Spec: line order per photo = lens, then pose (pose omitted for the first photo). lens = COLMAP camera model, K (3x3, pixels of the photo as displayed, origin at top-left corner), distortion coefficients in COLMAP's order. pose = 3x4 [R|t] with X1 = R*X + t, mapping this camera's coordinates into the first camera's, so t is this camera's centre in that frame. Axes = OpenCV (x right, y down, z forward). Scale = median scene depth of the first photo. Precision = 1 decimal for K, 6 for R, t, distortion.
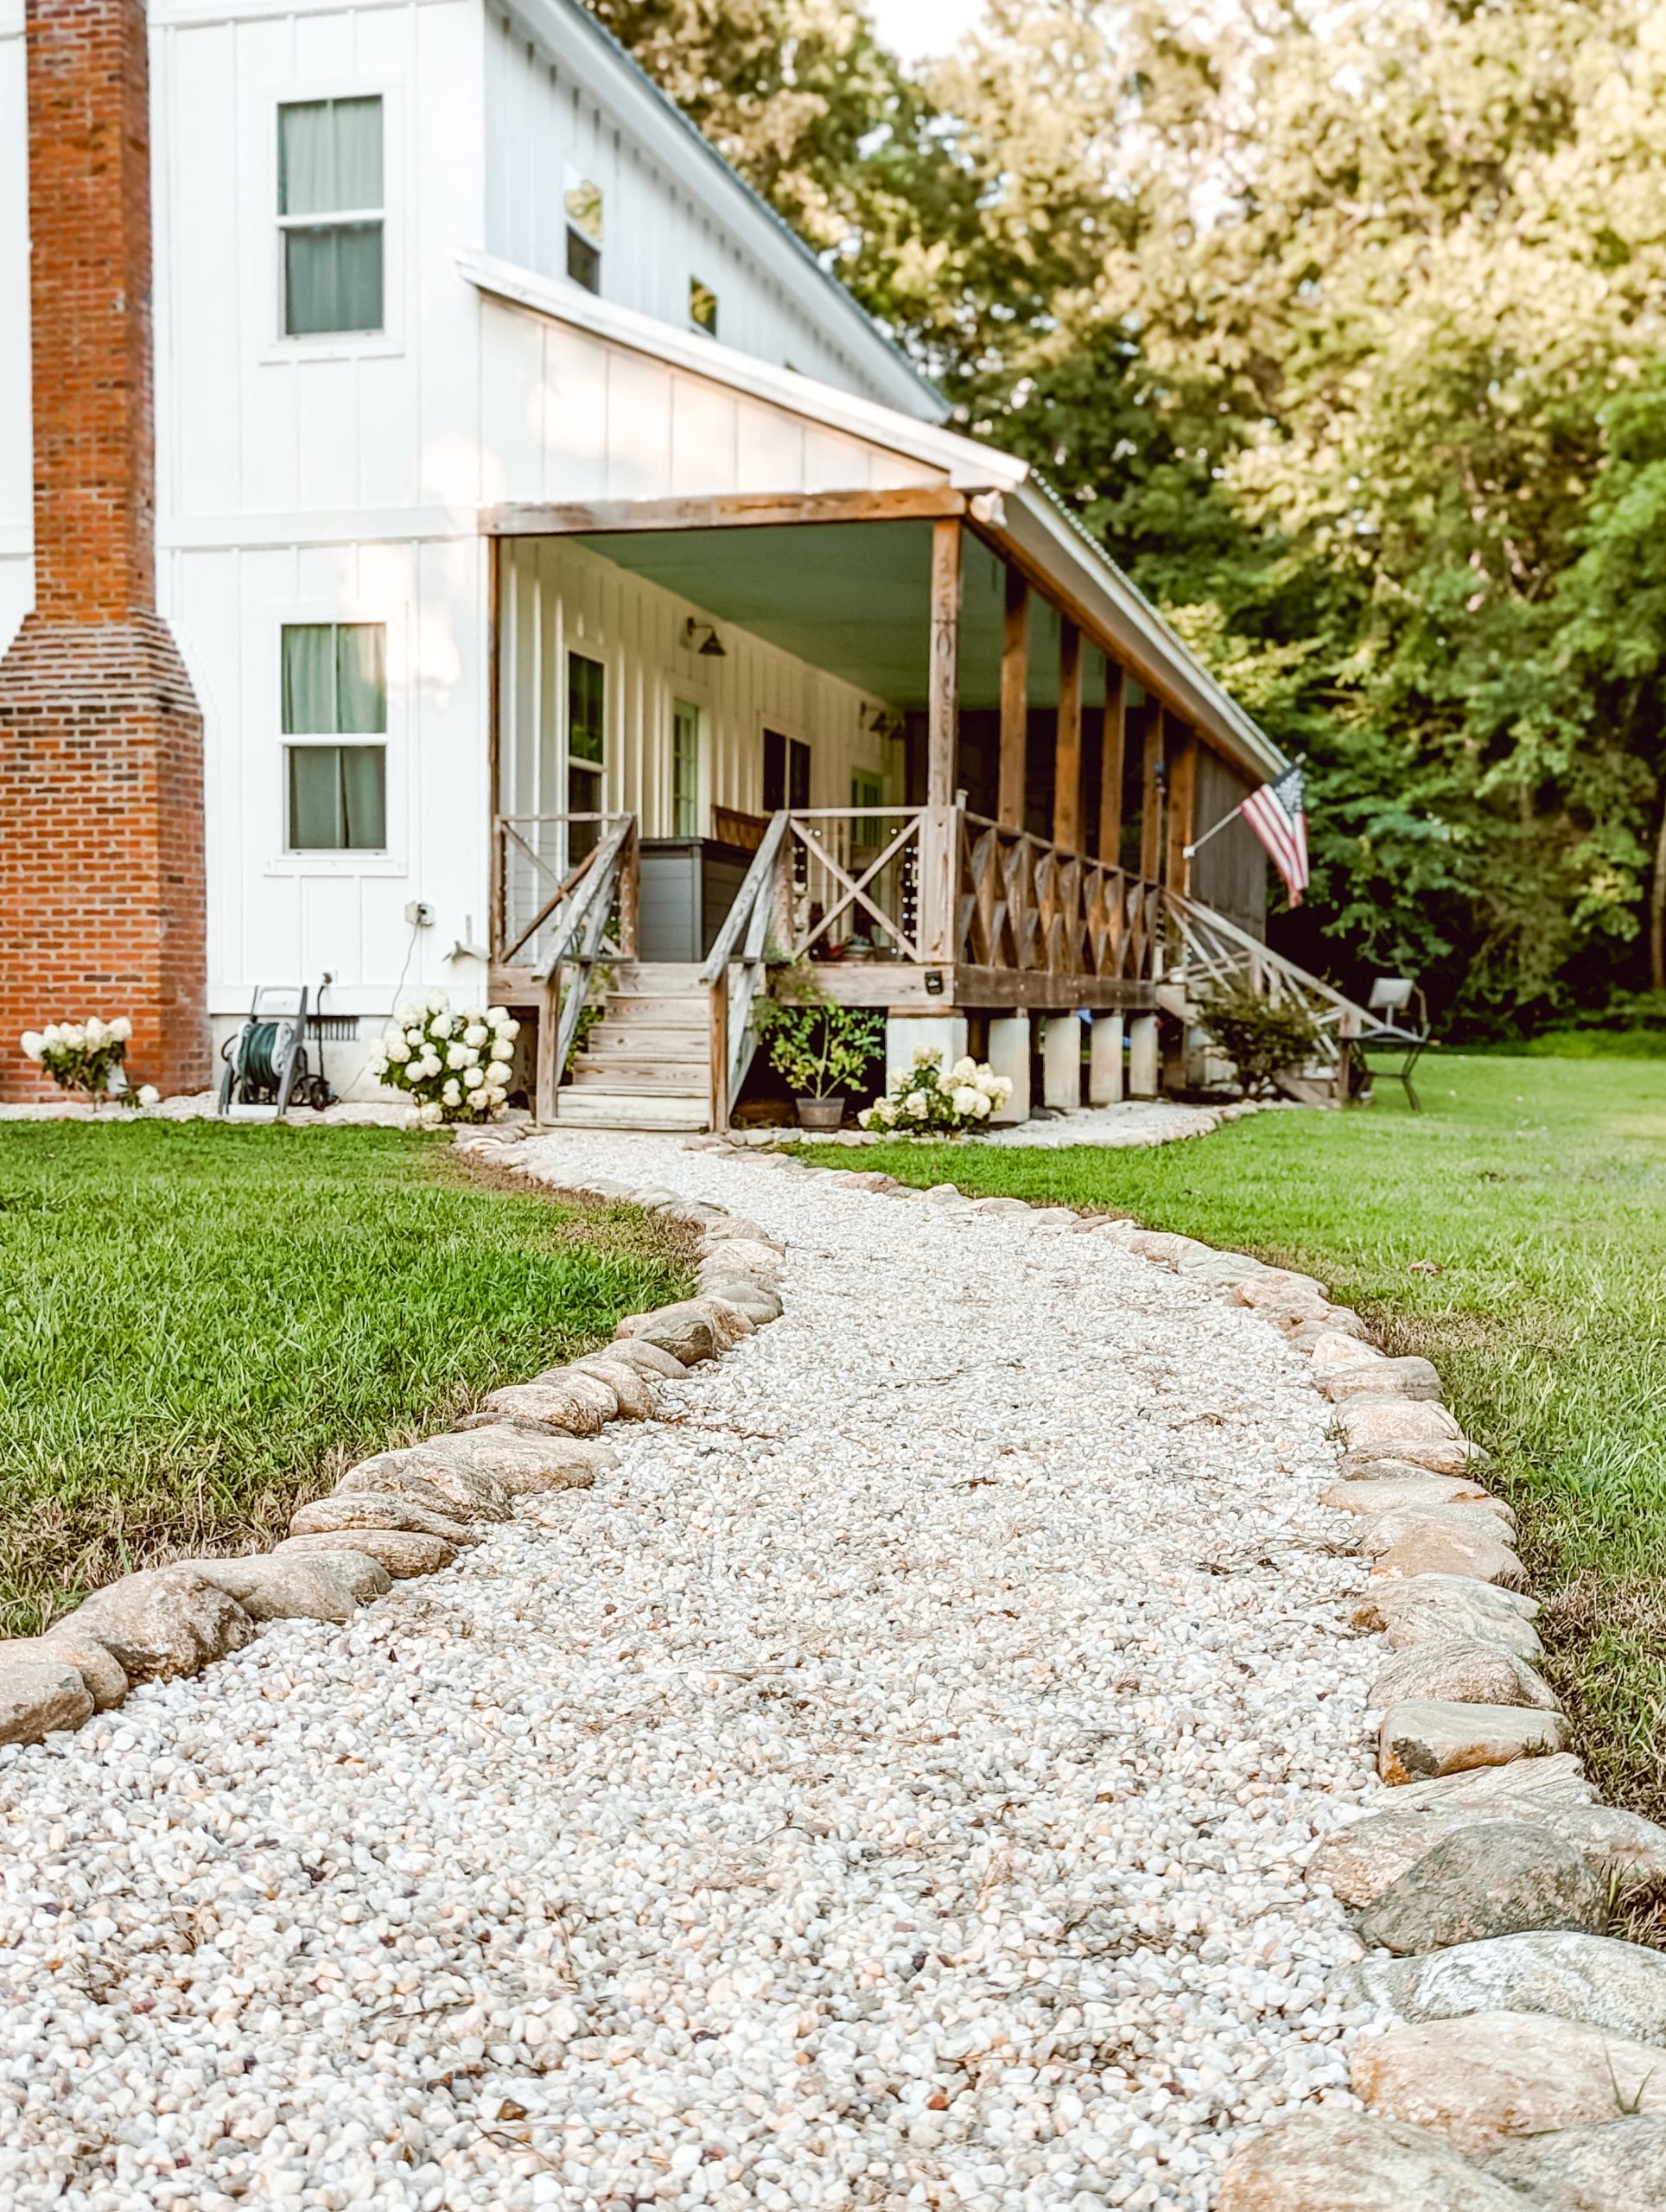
lens RADIAL K [[2527.1, 0, 801.2], [0, 2527.1, 1154.8], [0, 0, 1]] dist [0.145836, -0.365993]
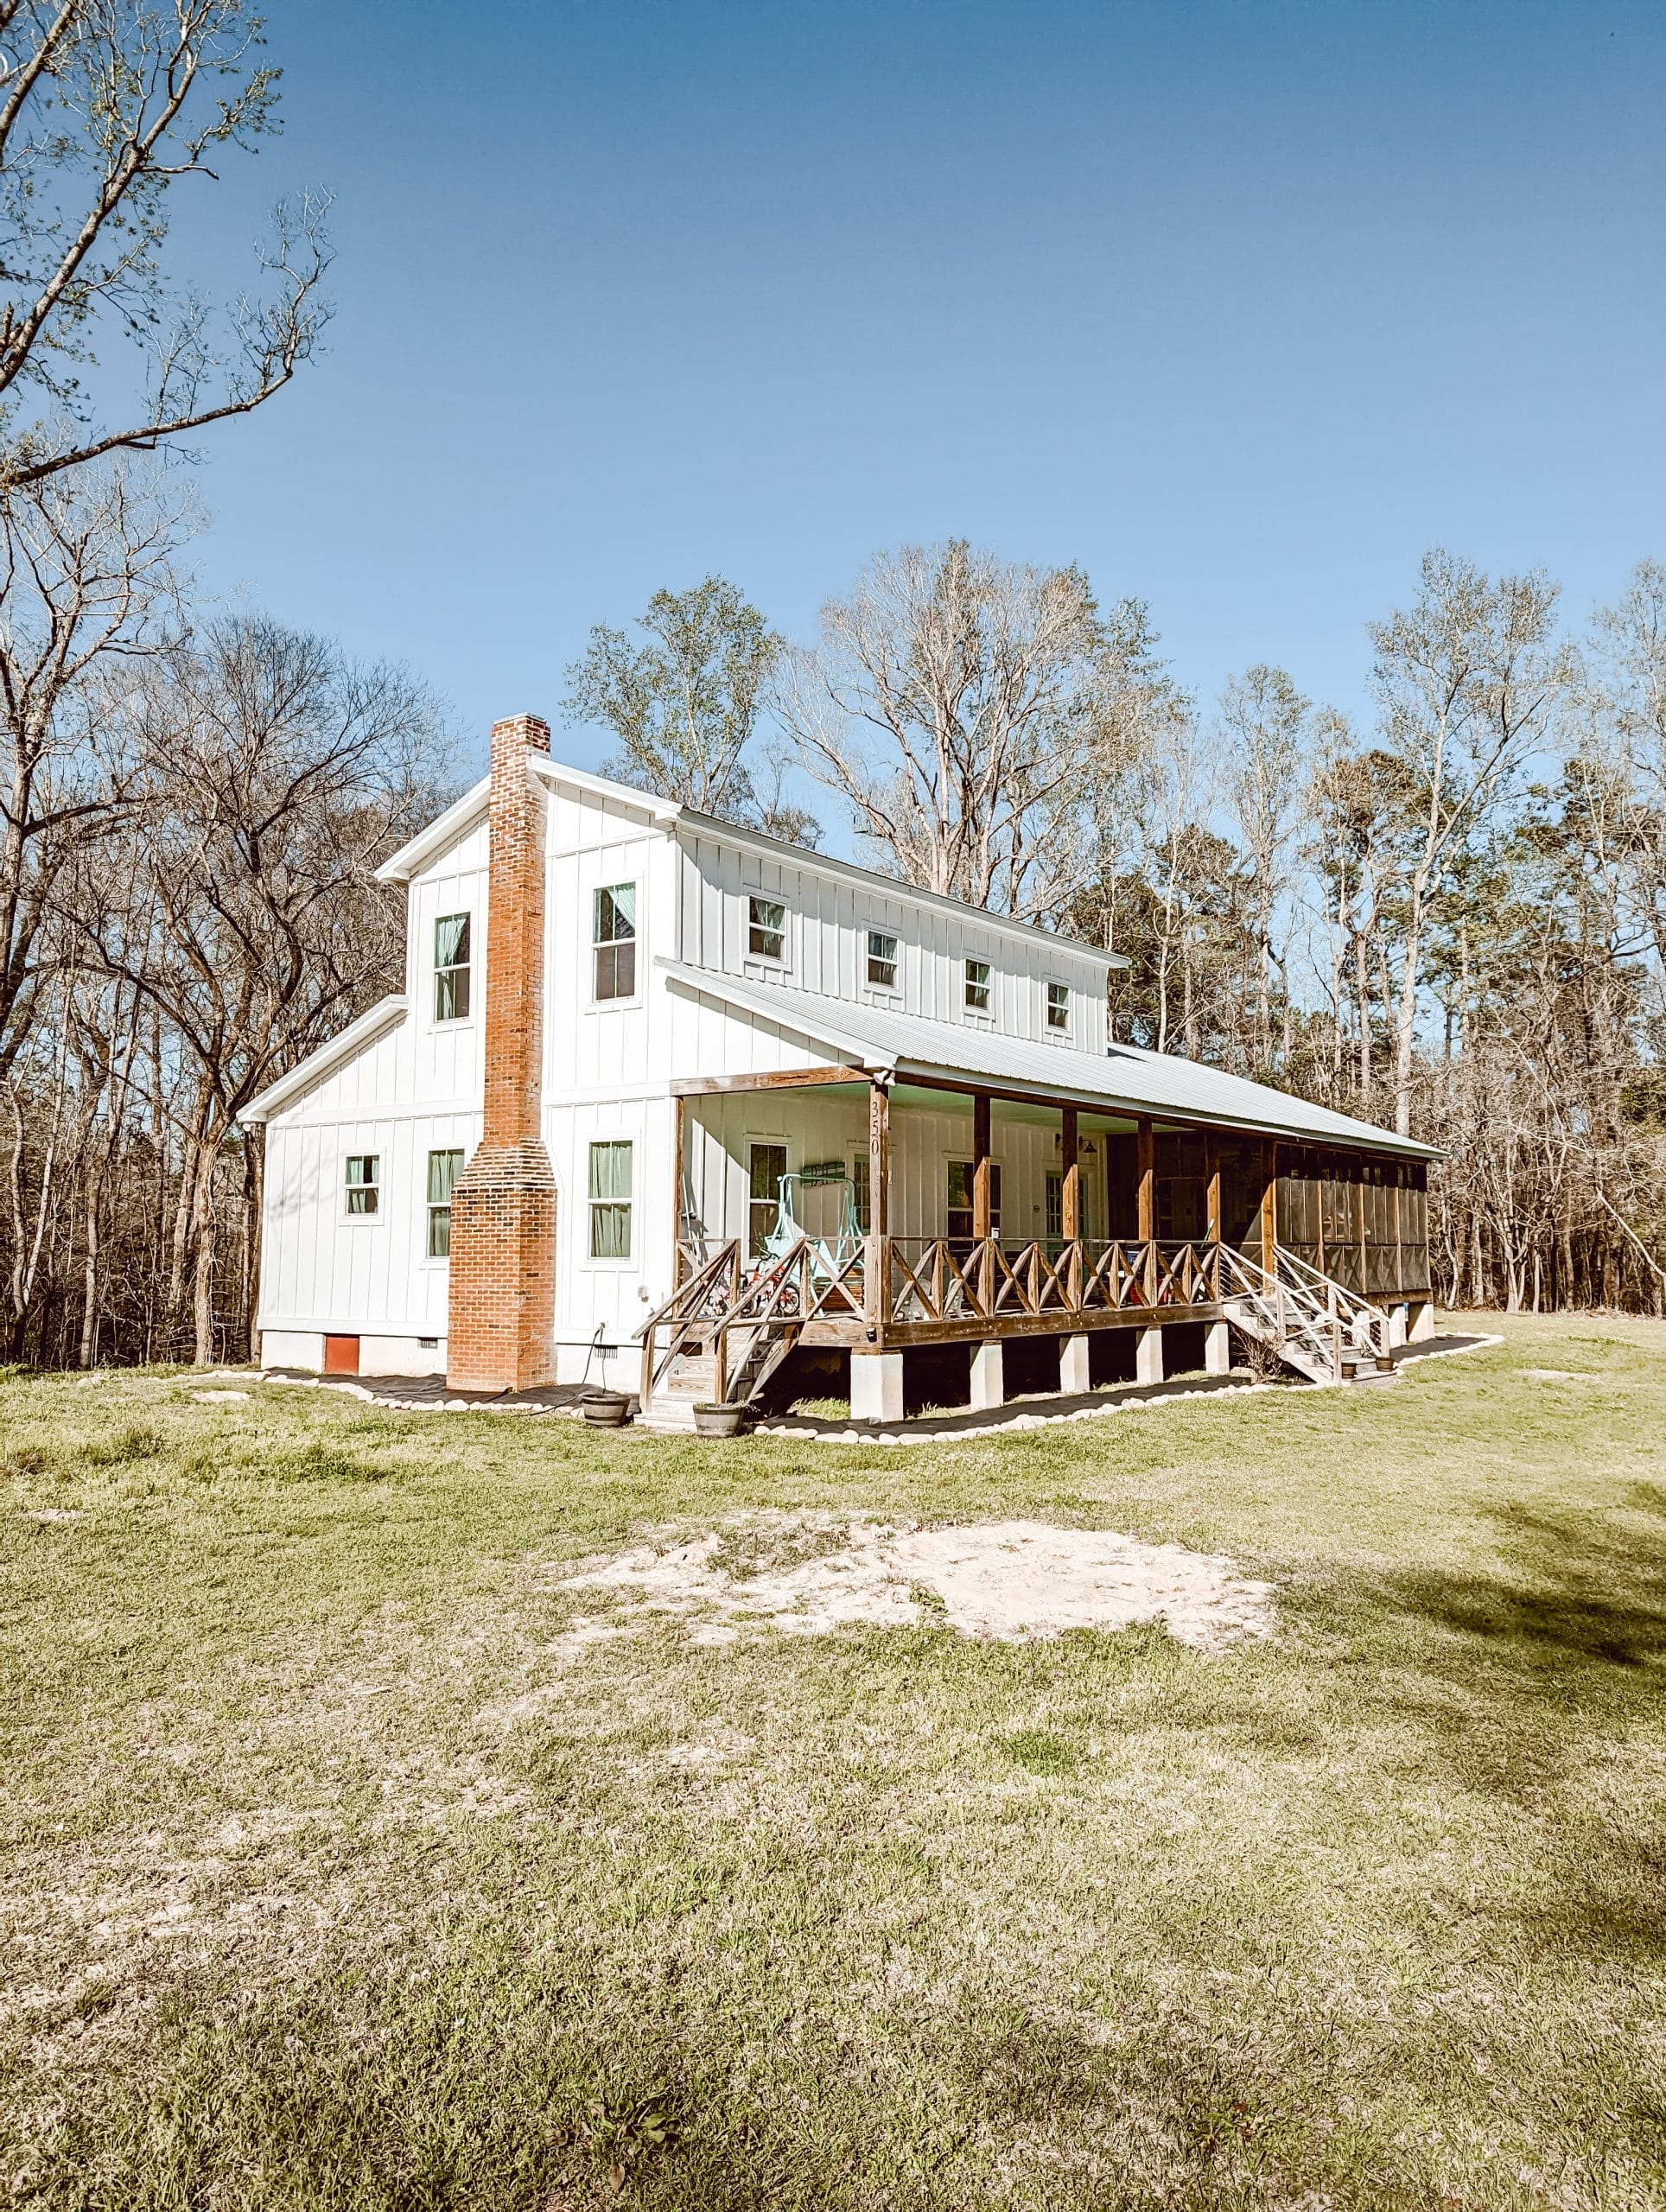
lens RADIAL K [[1550.0, 0, 834.3], [0, 1550.0, 1111.2], [0, 0, 1]] dist [0.071122, -0.063926]
pose [[0.932779, -0.041913, -0.358003, 0.407839], [-0.012090, 0.989019, -0.147290, -0.059596], [0.360246, 0.141717, 0.922030, -0.036680]]
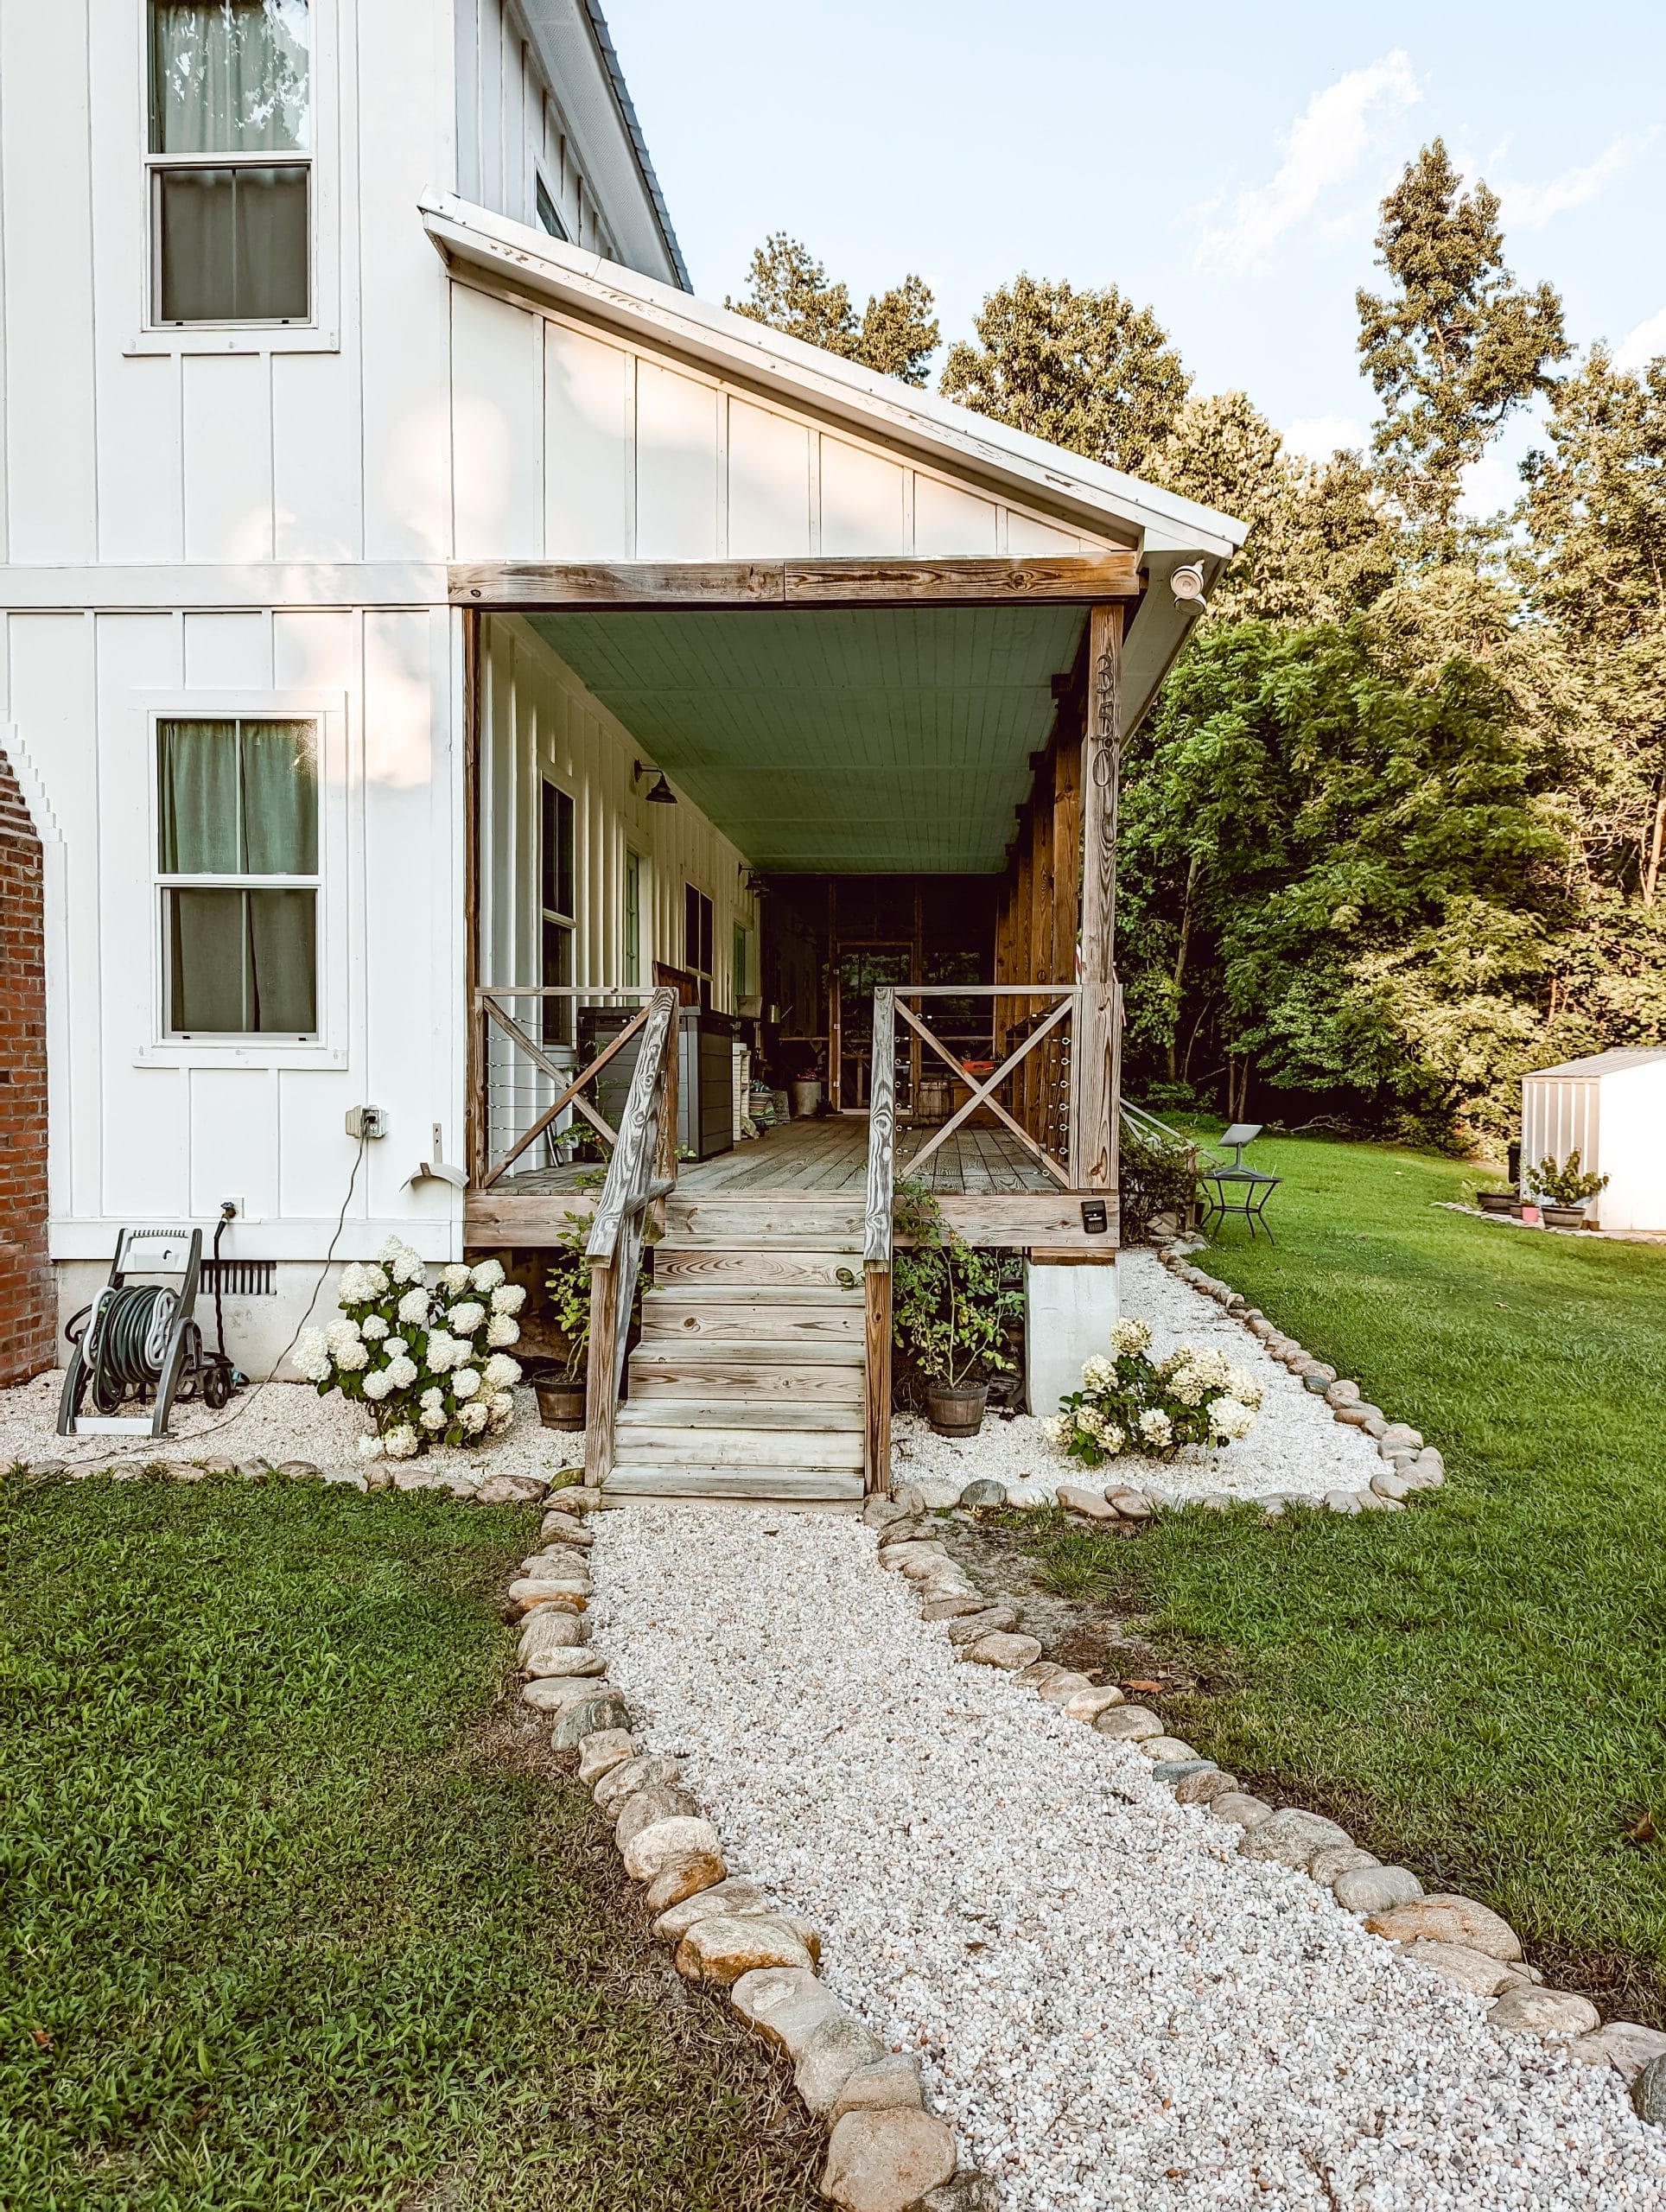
lens RADIAL K [[1550.0, 0, 834.3], [0, 1550.0, 1111.2], [0, 0, 1]] dist [0.071122, -0.063926]
pose [[0.979790, -0.010174, 0.199768, -0.109037], [0.015735, 0.999531, -0.026269, -0.084833], [-0.199407, 0.028881, 0.979491, 0.542619]]
